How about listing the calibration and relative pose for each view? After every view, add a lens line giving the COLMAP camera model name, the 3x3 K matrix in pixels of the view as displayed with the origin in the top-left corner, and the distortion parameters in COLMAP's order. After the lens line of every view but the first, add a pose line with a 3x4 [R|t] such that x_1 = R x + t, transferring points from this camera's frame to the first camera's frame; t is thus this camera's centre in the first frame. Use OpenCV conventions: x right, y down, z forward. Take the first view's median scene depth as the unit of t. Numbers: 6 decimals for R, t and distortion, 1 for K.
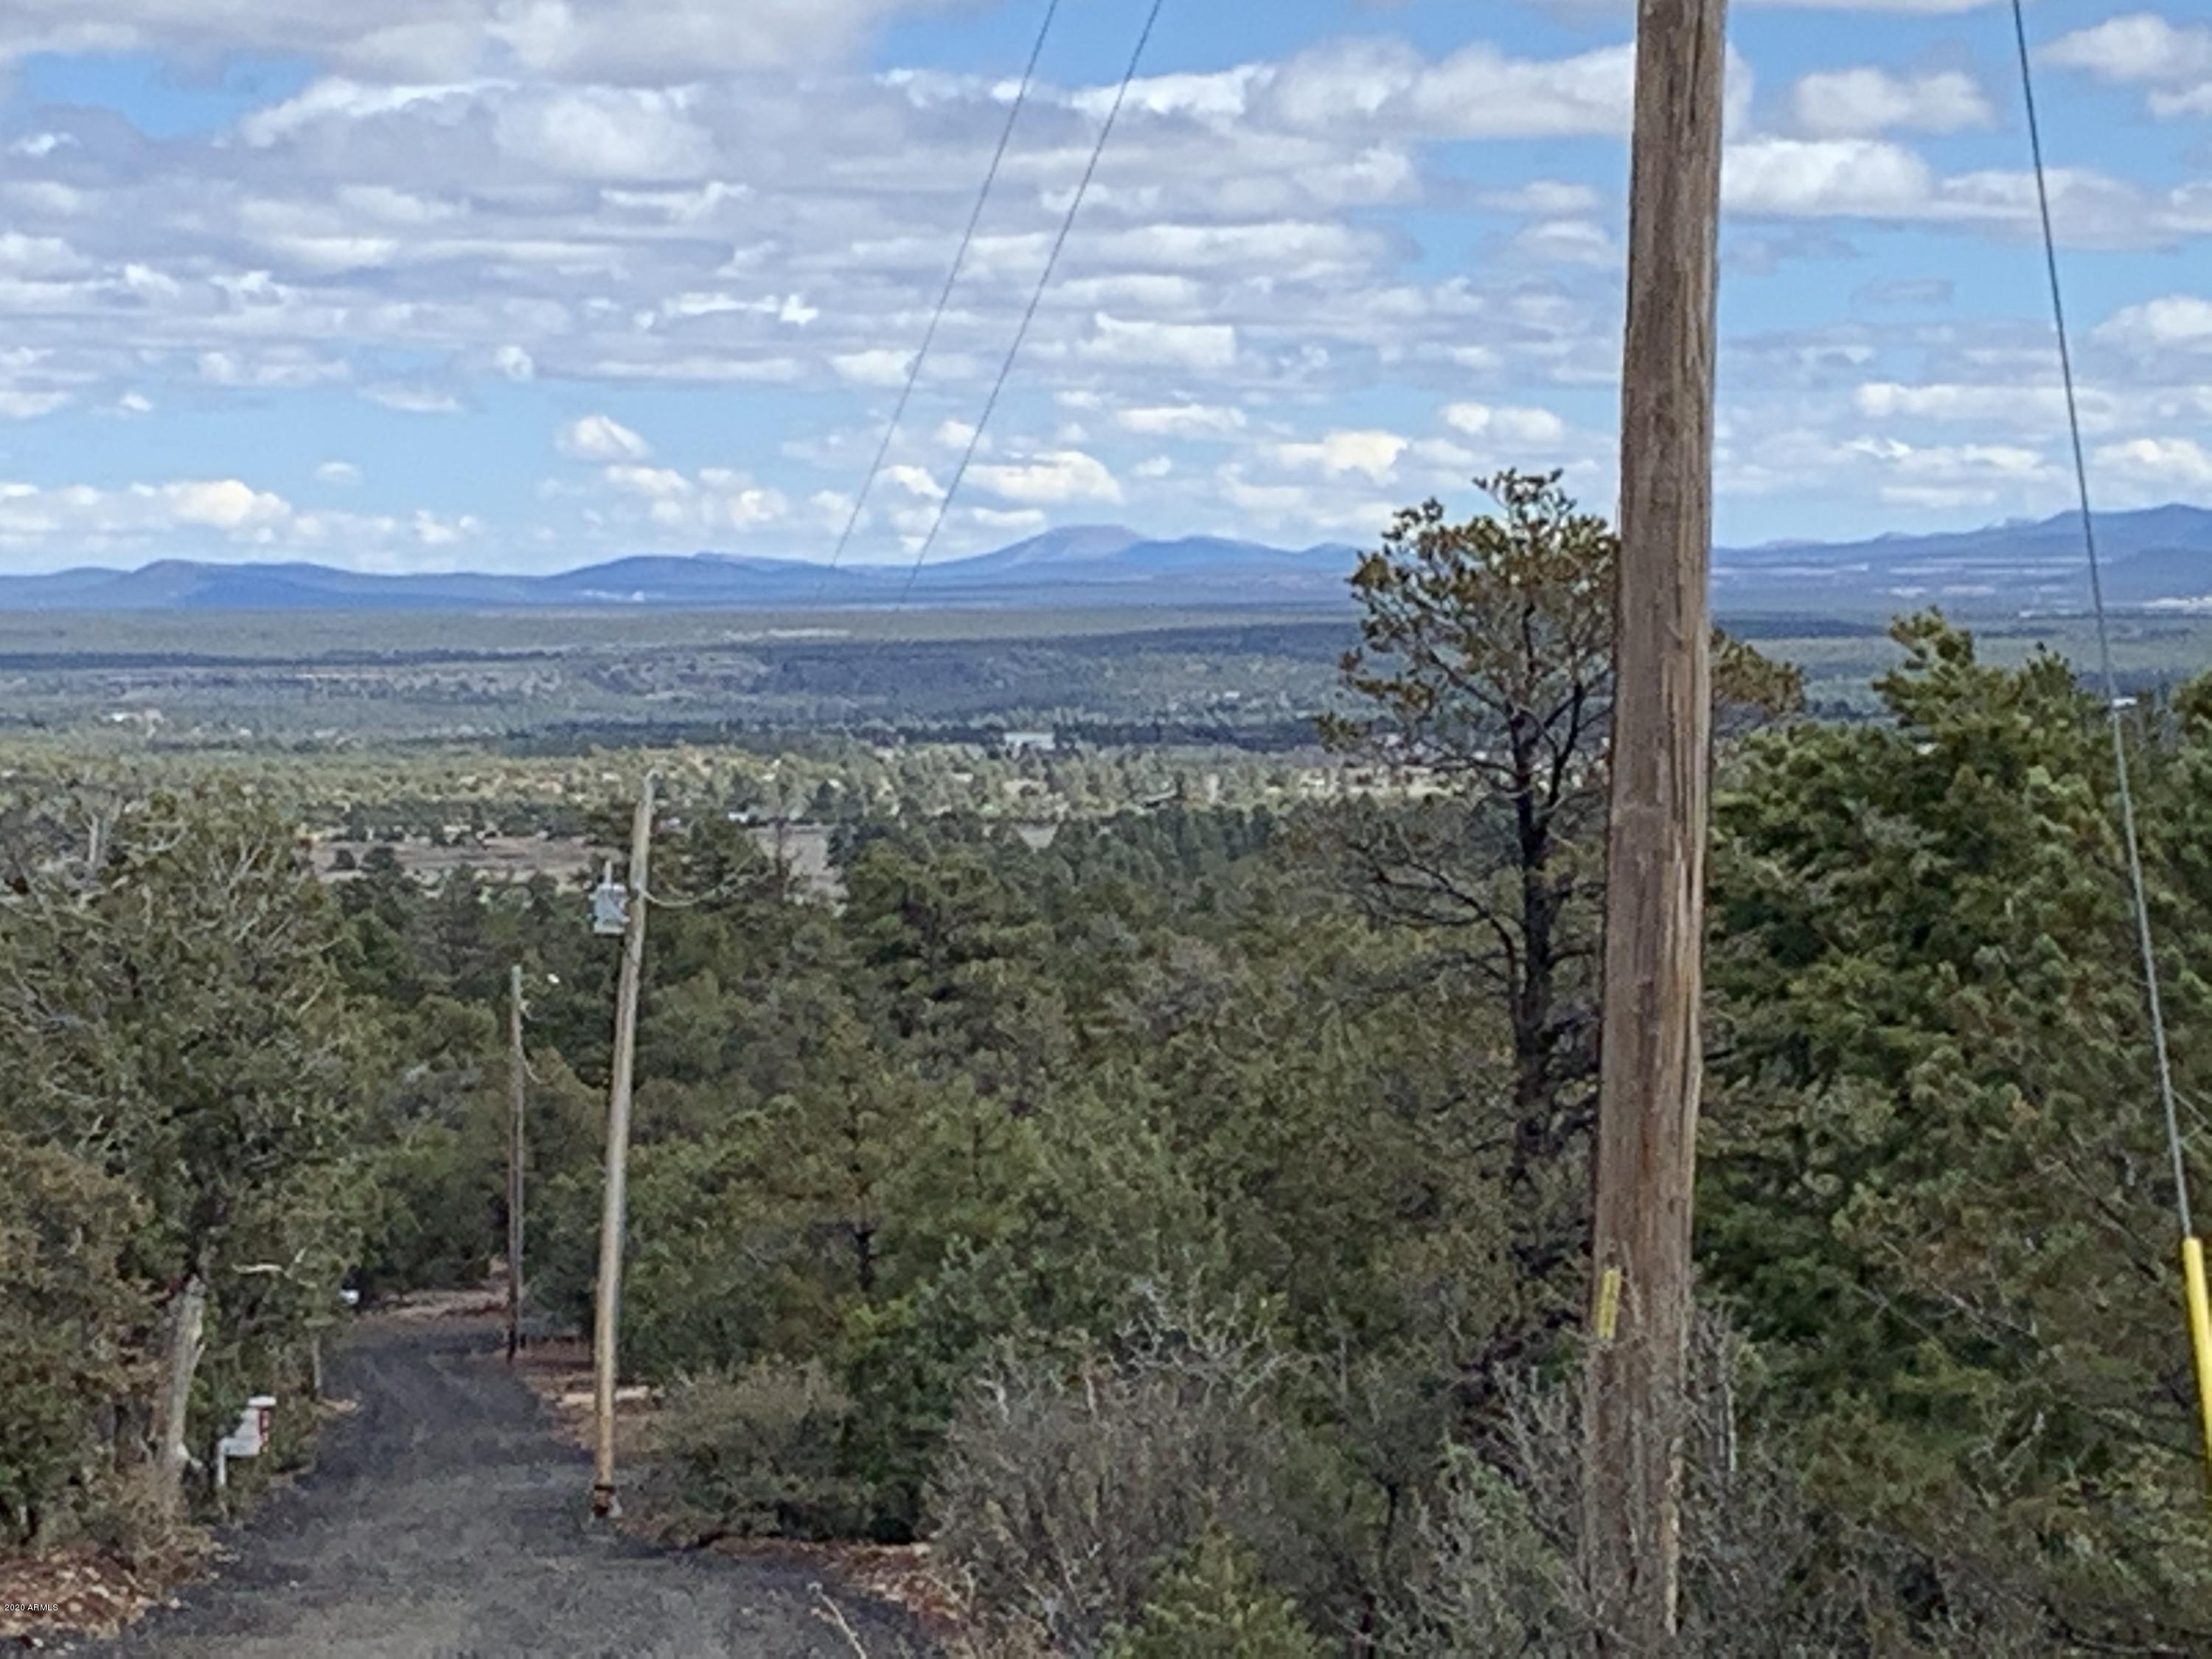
lens RADIAL K [[8298.6, 0, 1106.0], [0, 8298.6, 829.5], [0, 0, 1]] dist [0.355478, 2.274755]
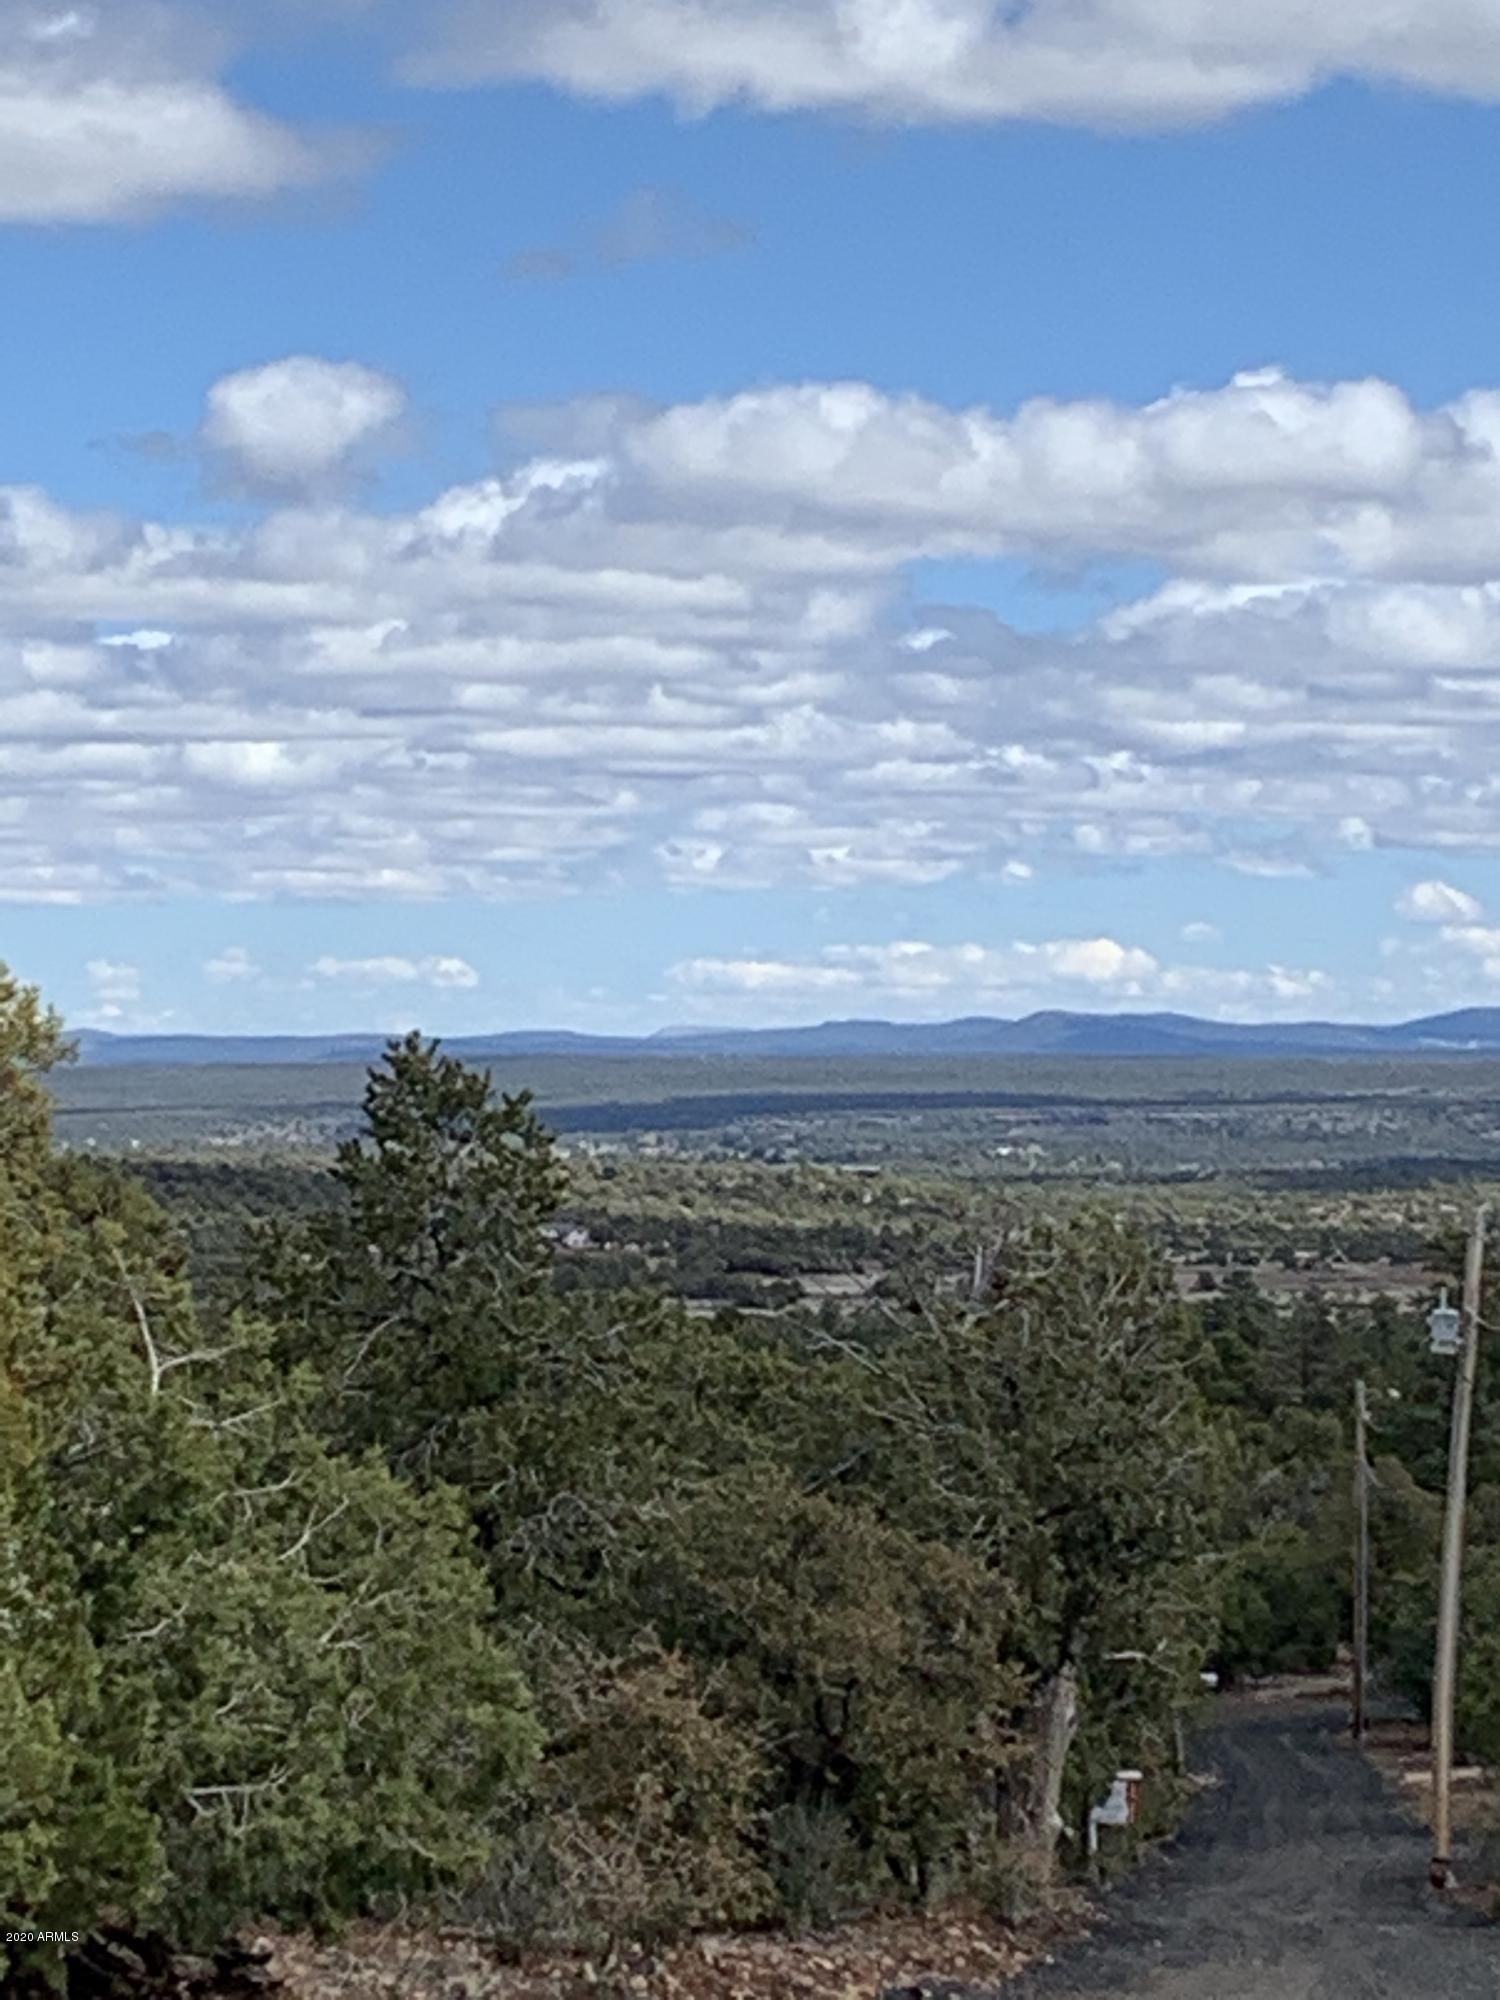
lens RADIAL K [[7581.4, 0, 750.0], [0, 7581.4, 1000.0], [0, 0, 1]] dist [-0.326661, 13.453989]
pose [[0.988508, 0.001478, -0.151164, 0.000074], [-0.006523, 0.999438, -0.032880, -0.000587], [0.151030, 0.033488, 0.987962, 0.005306]]
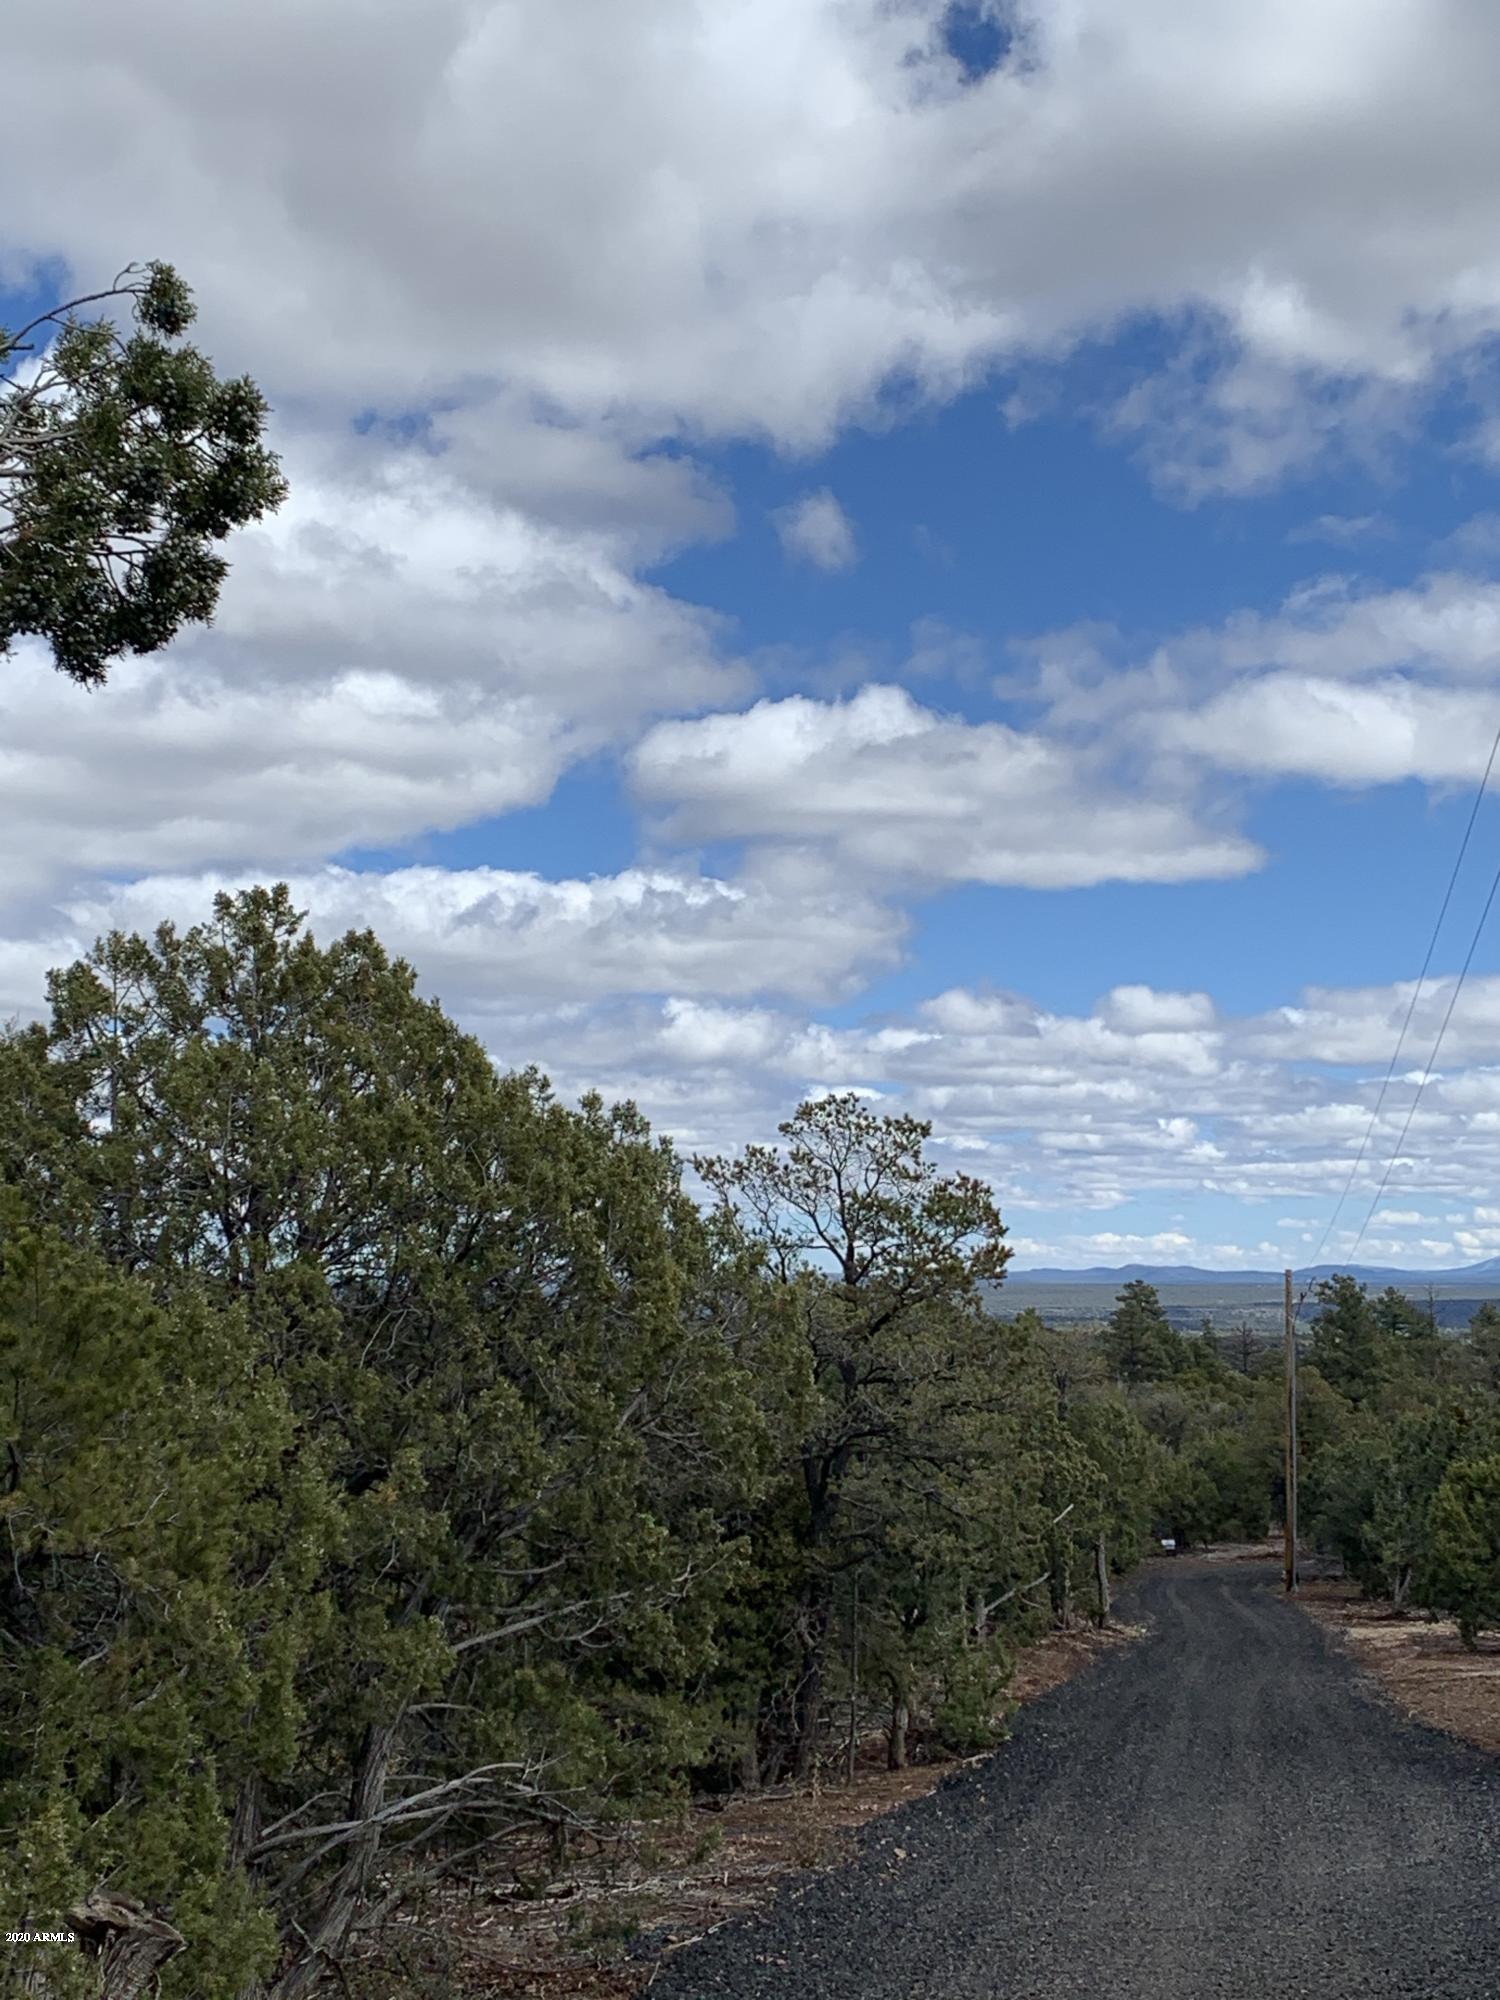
lens RADIAL K [[3239.6, 0, 750.0], [0, 3239.6, 1000.0], [0, 0, 1]] dist [0.007409, 0.230850]
pose [[0.973491, -0.011979, -0.228411, -0.073911], [-0.014717, 0.993278, -0.114814, 0.063224], [0.228251, 0.115132, 0.966771, 0.979134]]
